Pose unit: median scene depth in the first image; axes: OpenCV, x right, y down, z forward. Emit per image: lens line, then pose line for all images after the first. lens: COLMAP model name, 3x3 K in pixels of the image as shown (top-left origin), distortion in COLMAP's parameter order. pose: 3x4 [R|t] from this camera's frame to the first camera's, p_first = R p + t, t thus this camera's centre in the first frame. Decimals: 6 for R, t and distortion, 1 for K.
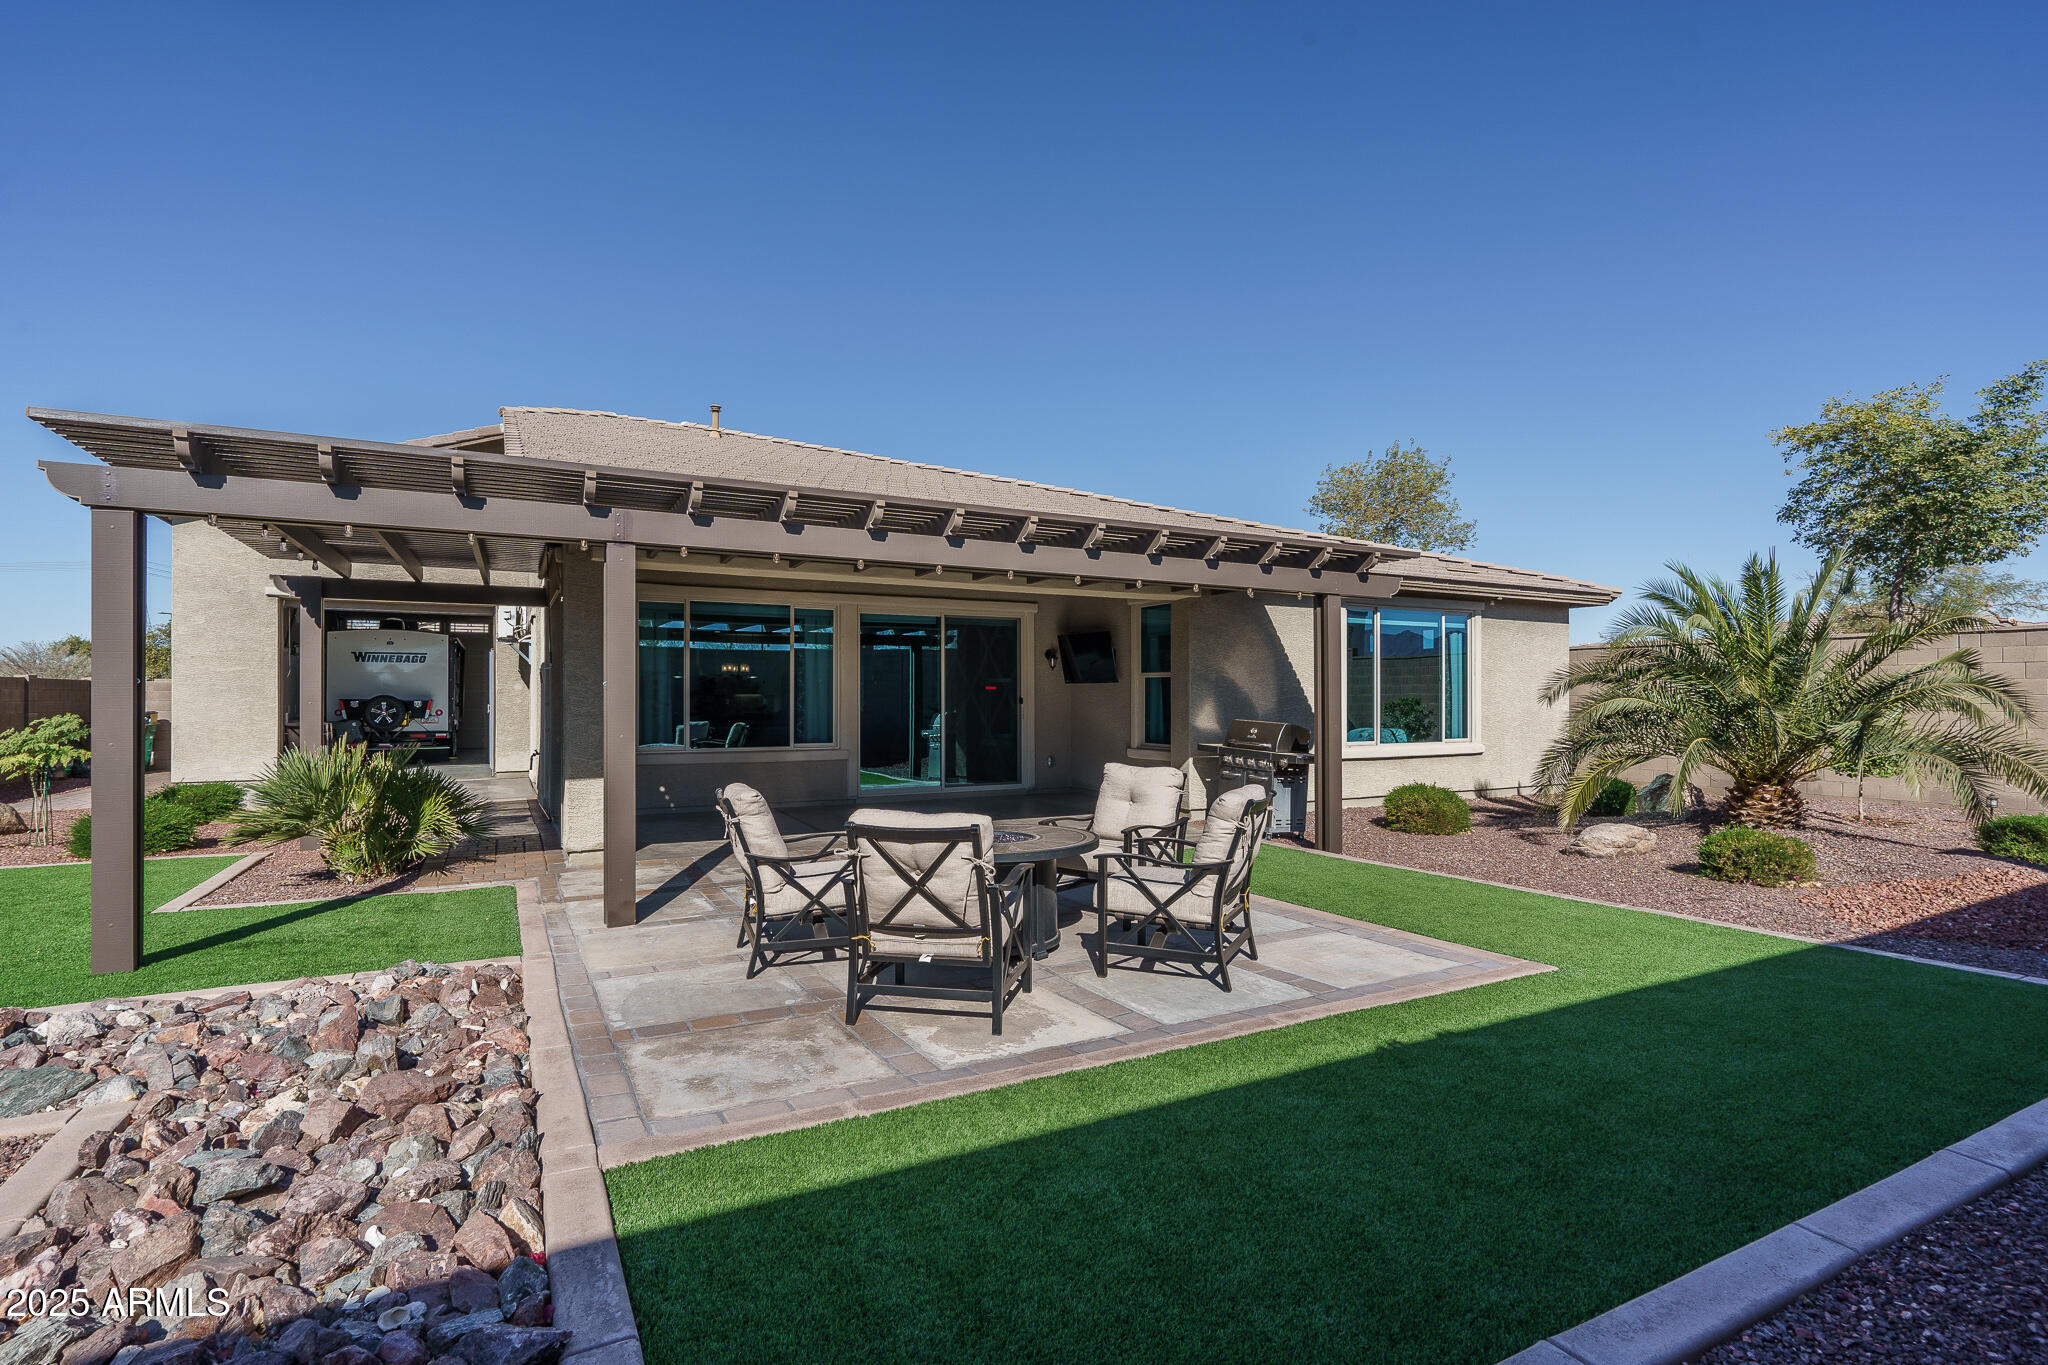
lens RADIAL K [[978.6, 0, 1025.3], [0, 978.6, 687.0], [0, 0, 1]] dist [0.004105, 0.000284]
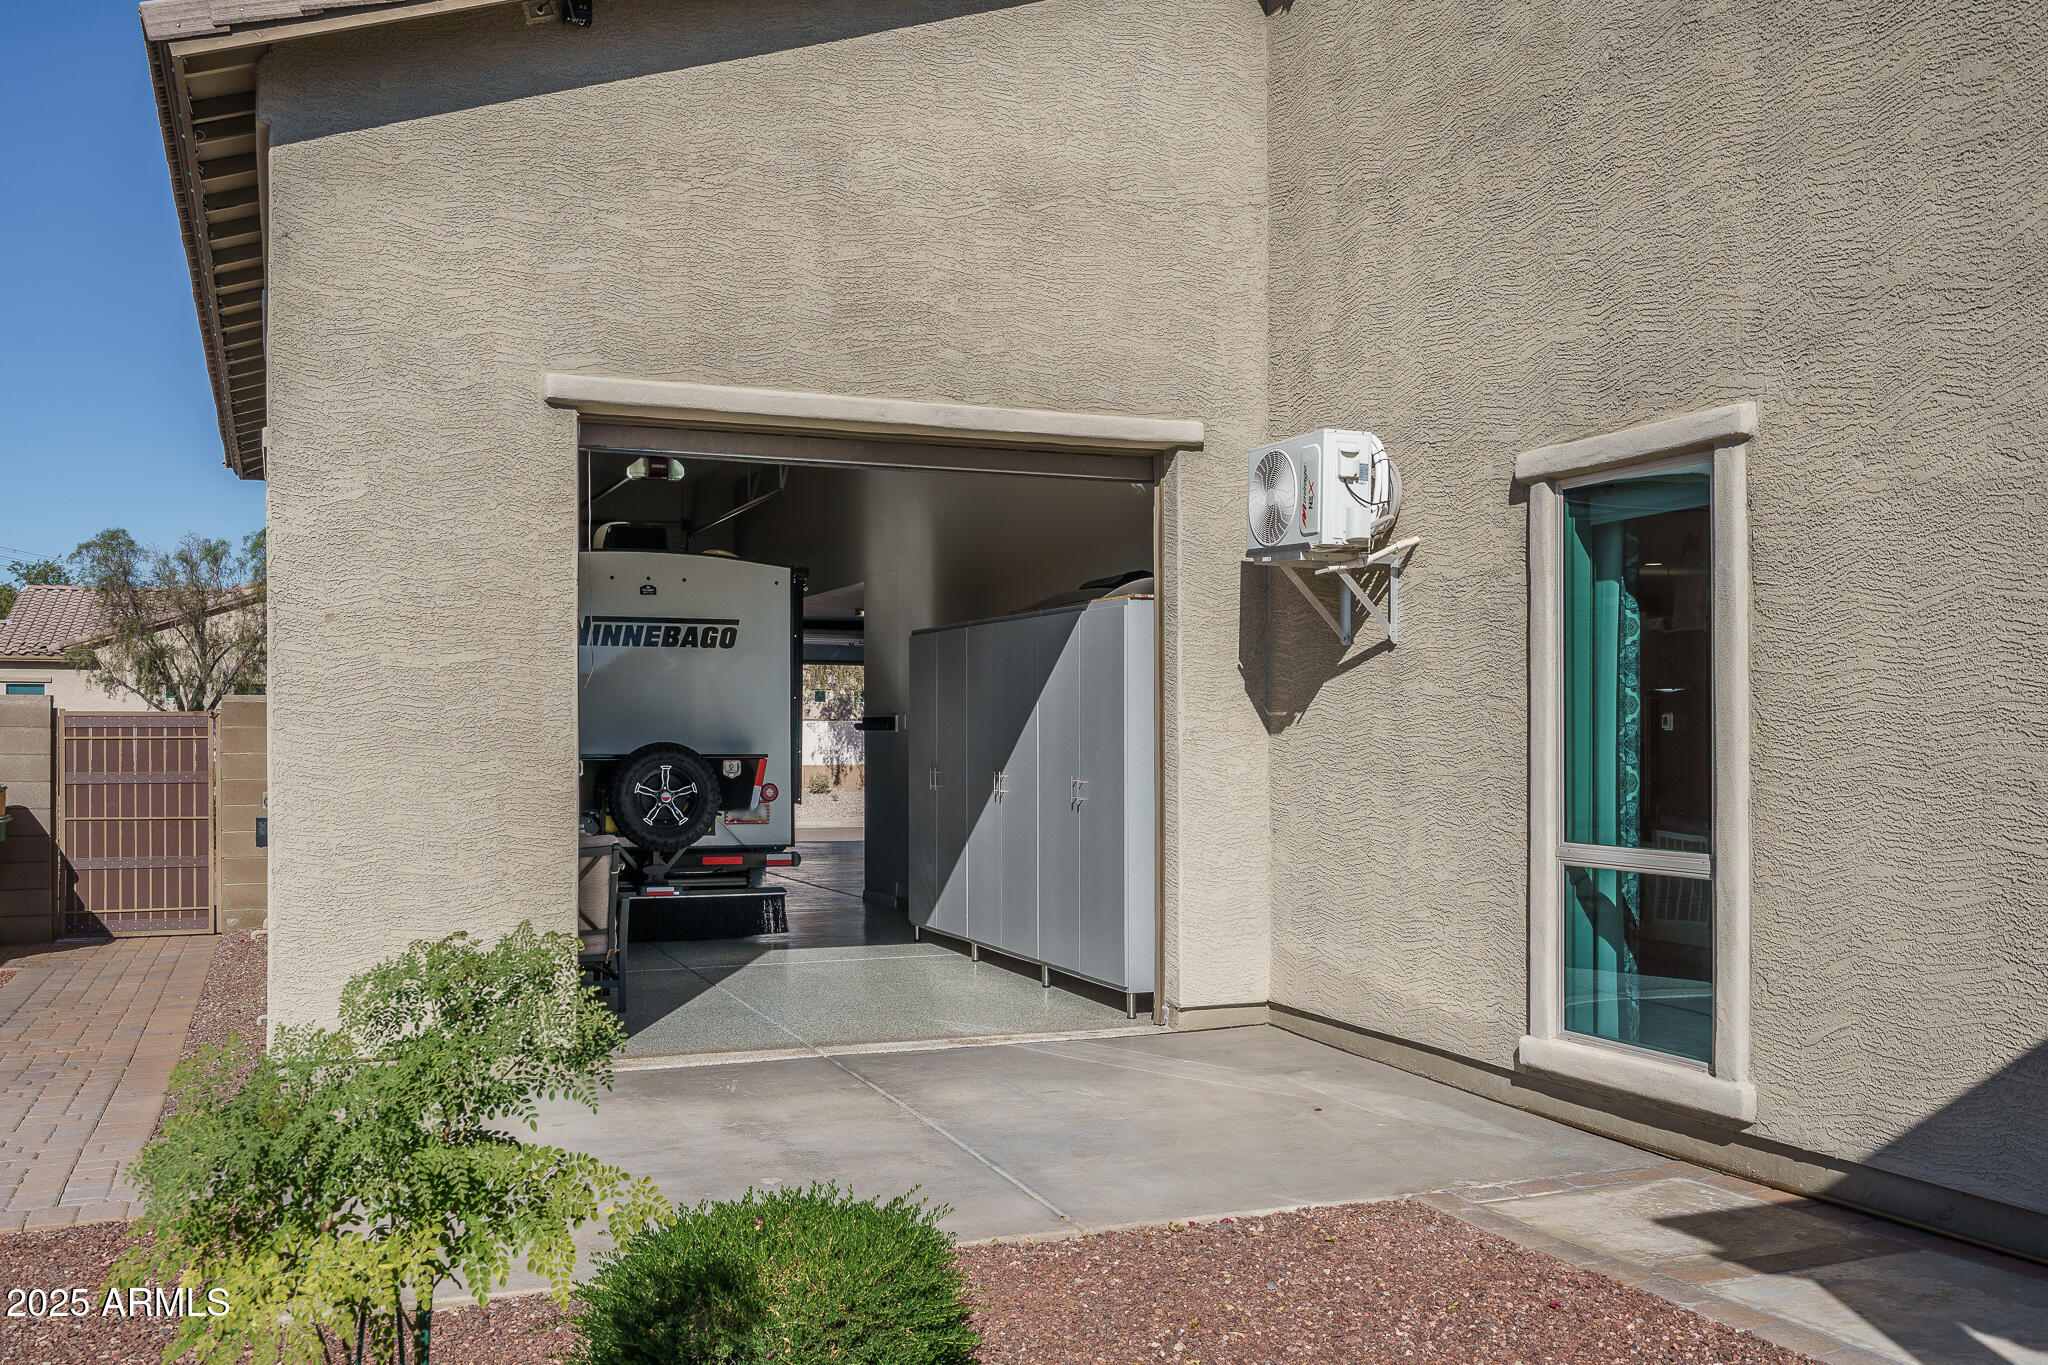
lens RADIAL K [[1822.9, 0, 1025.3], [0, 1822.9, 694.8], [0, 0, 1]] dist [-0.006283, -0.003649]
pose [[0.994651, -0.000181, -0.103296, -0.656756], [-0.000686, 0.999965, -0.008362, -0.004374], [0.103294, 0.008389, 0.994616, 0.551897]]
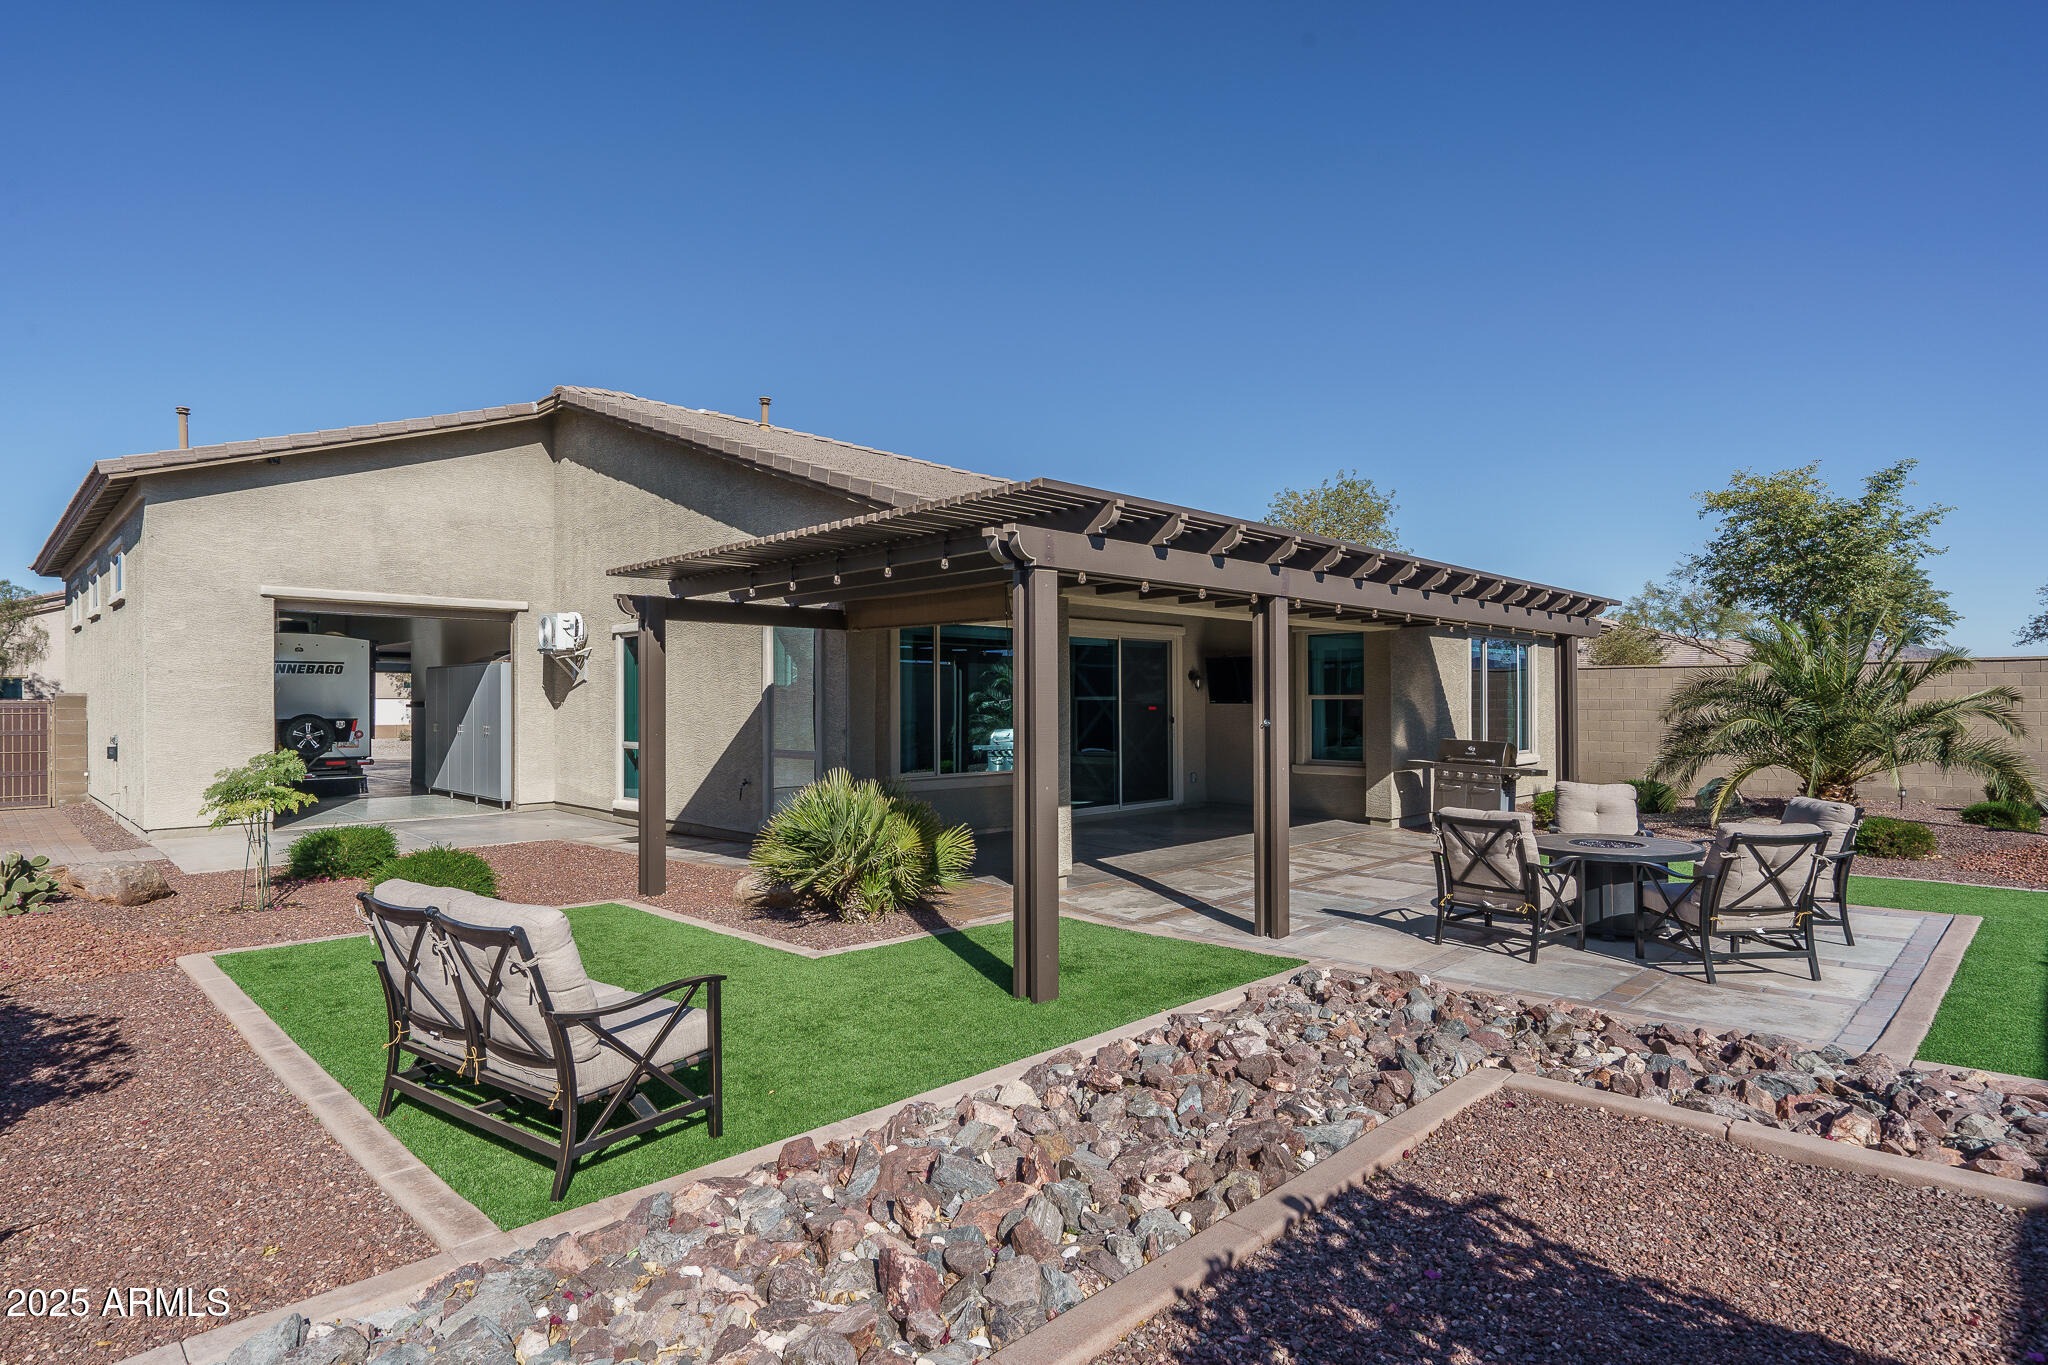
lens RADIAL K [[1078.6, 0, 1024.4], [0, 1078.6, 685.4], [0, 0, 1]] dist [-0.000373, 0.001556]
pose [[0.957072, 0.002098, 0.289844, -0.483039], [-0.001192, 0.999994, -0.003301, -0.018746], [-0.289849, 0.002813, 0.957068, -0.045641]]
